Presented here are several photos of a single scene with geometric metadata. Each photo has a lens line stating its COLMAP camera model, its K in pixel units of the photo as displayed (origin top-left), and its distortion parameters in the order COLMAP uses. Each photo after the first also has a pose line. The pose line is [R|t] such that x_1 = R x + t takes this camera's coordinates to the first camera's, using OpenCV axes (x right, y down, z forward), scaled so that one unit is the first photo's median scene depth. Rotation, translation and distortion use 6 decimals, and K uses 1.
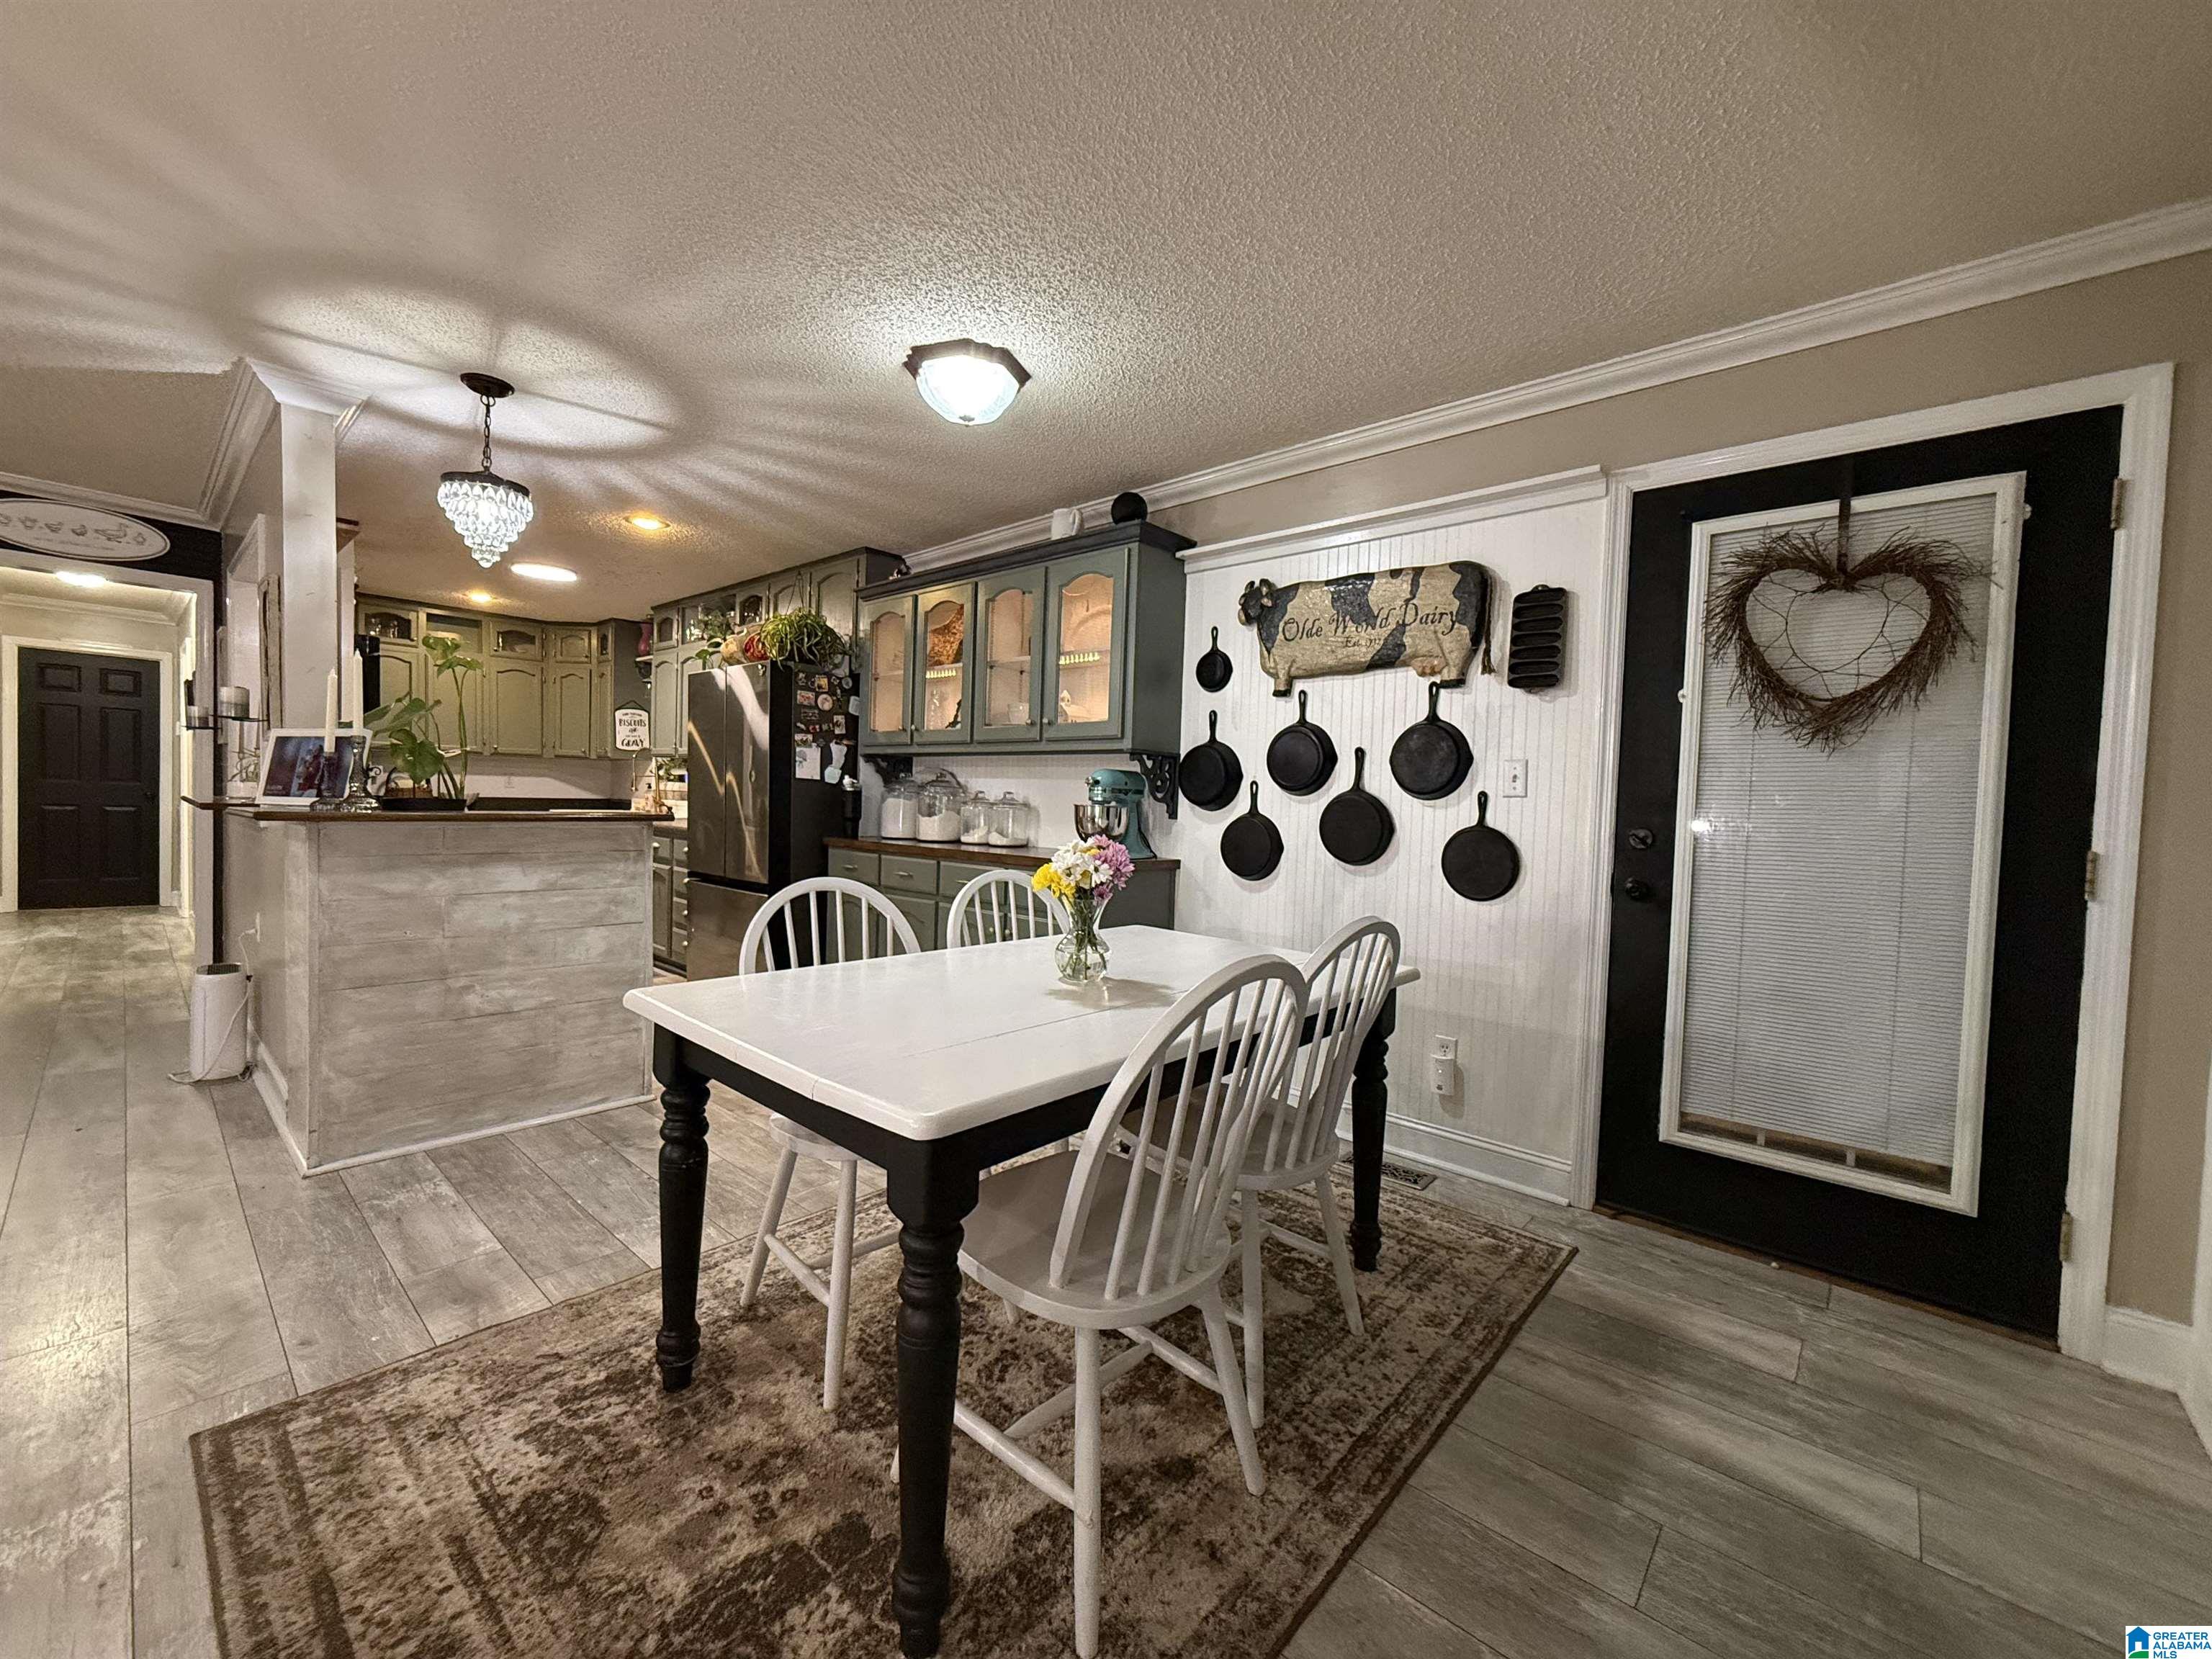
lens RADIAL K [[878.6, 0, 1104.8], [0, 878.6, 829.6], [0, 0, 1]] dist [-0.000630, -0.000035]
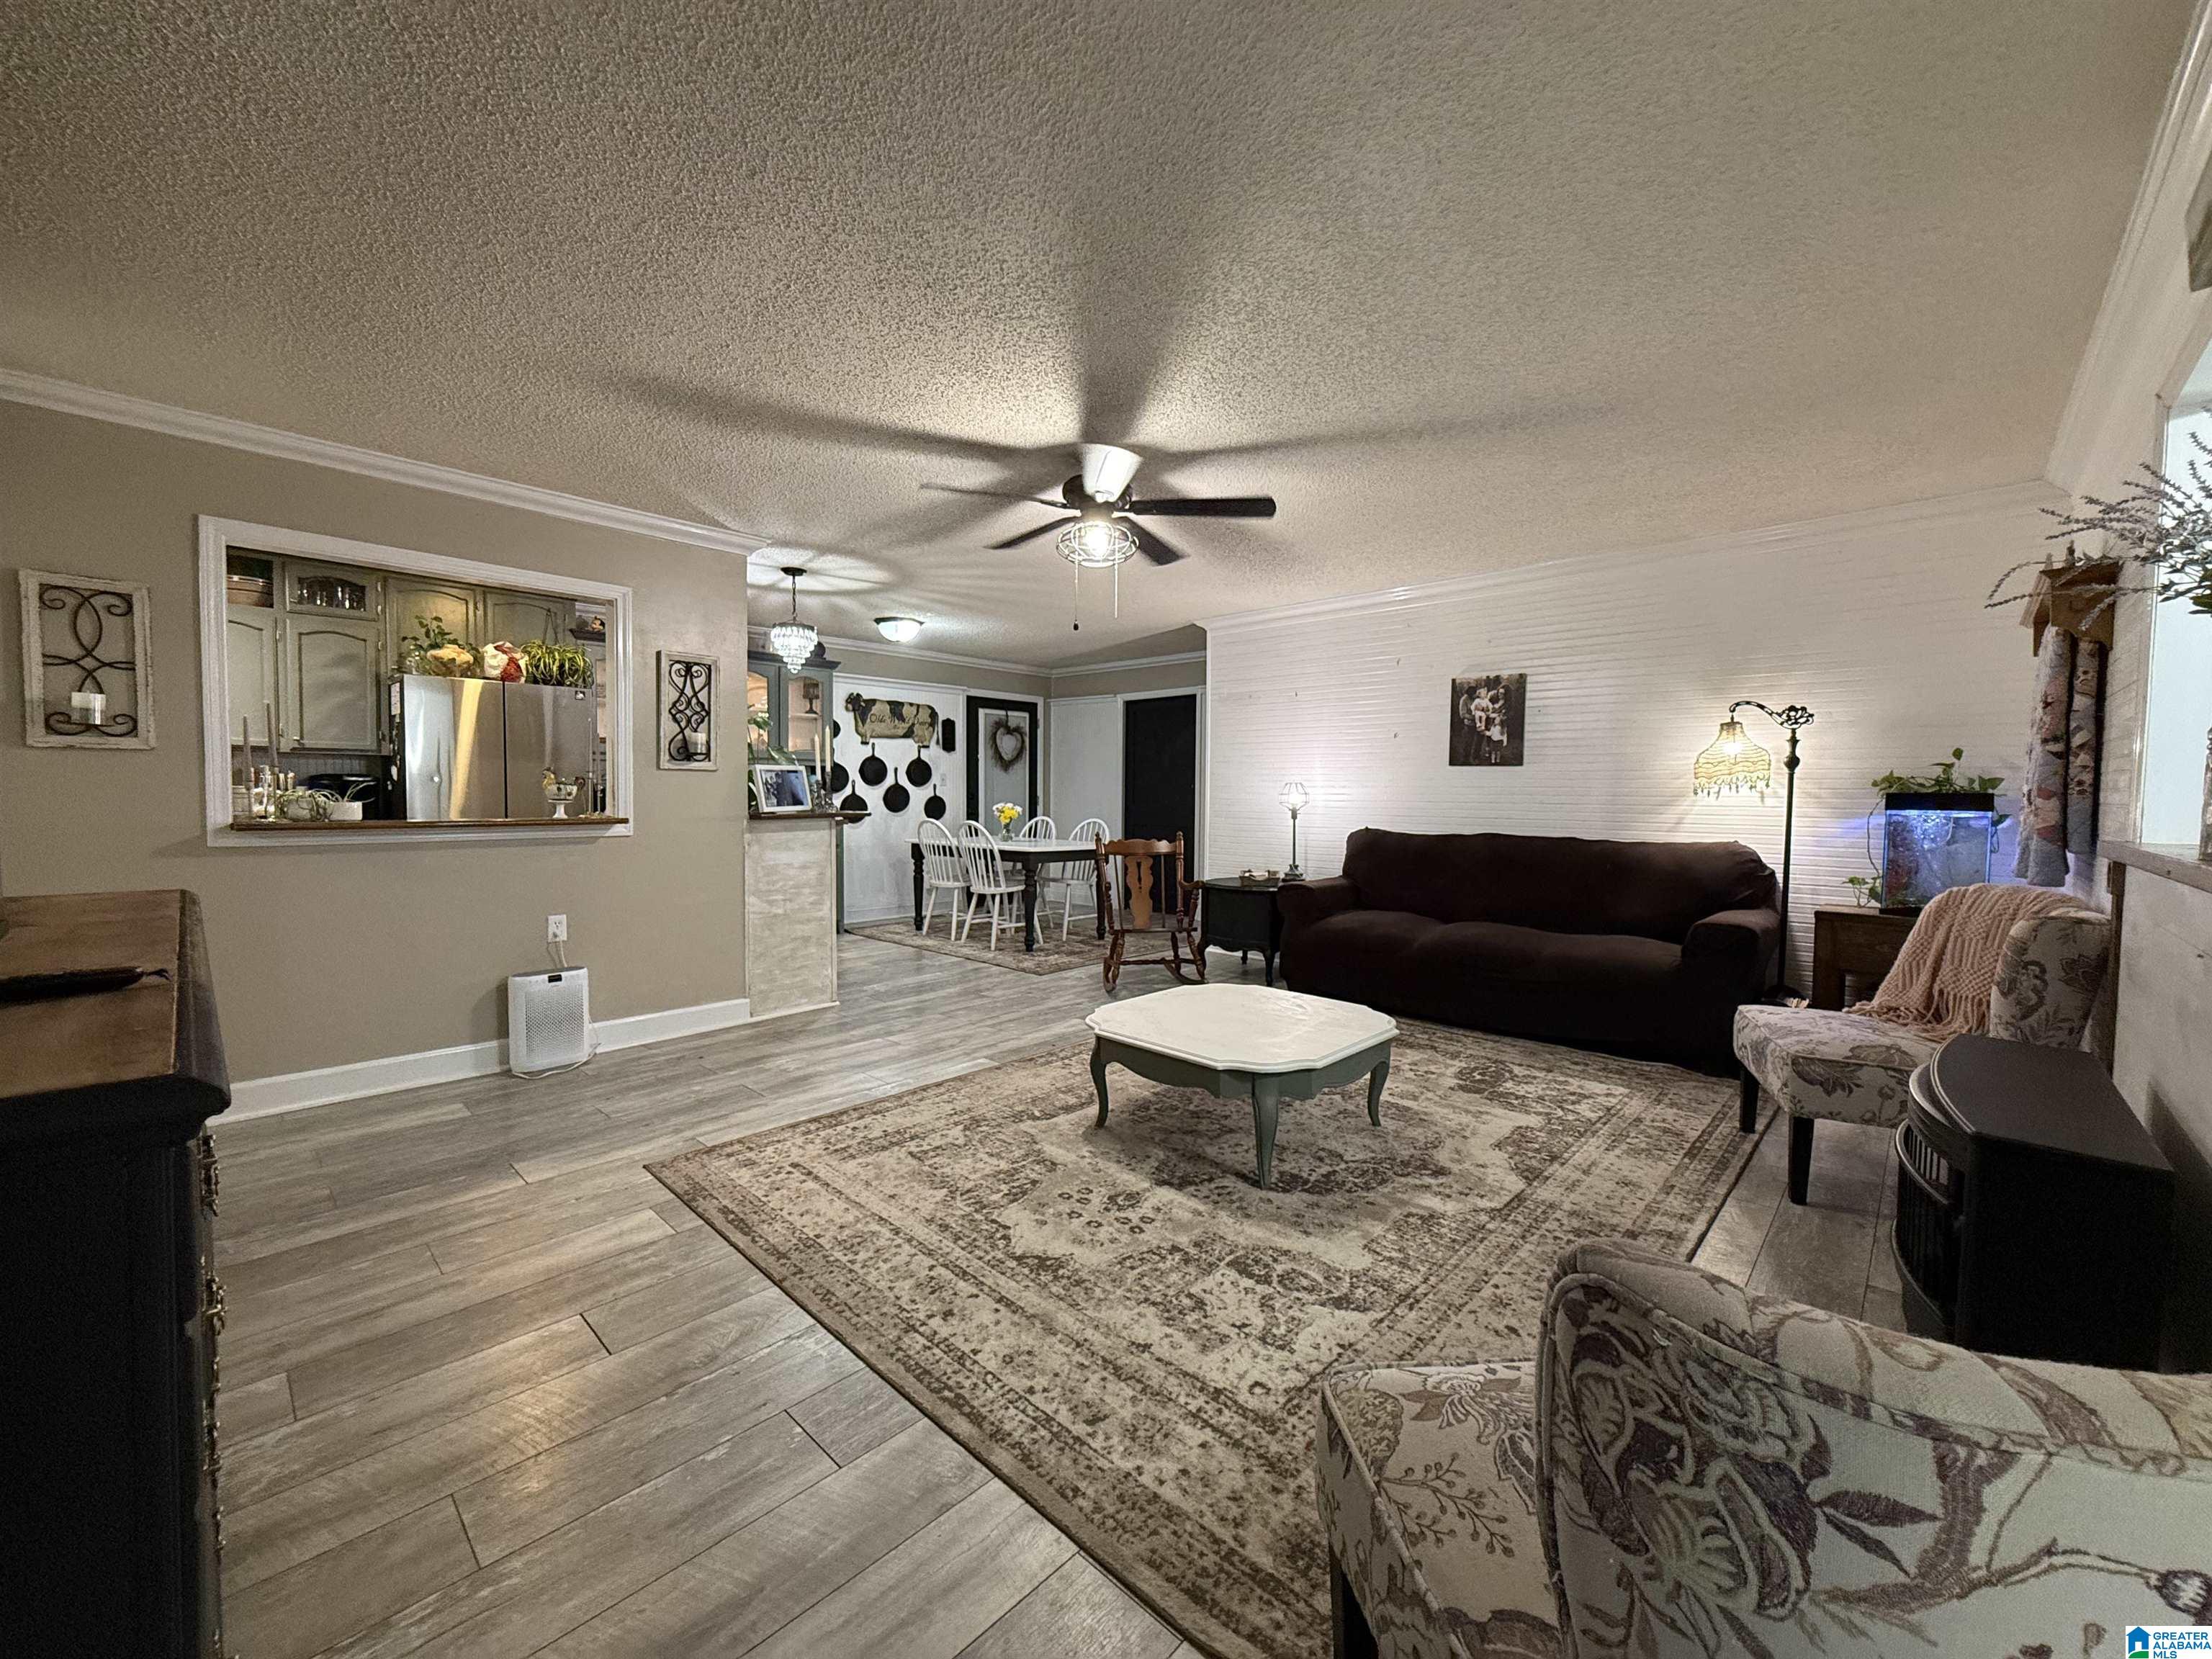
lens RADIAL K [[878.6, 0, 1104.1], [0, 878.6, 825.8], [0, 0, 1]] dist [-0.000630, -0.000035]
pose [[0.031852, -0.075999, 0.996599, -2.411261], [0.028763, 0.996762, 0.075092, -0.103143], [-0.999079, 0.026274, 0.033935, 0.315240]]
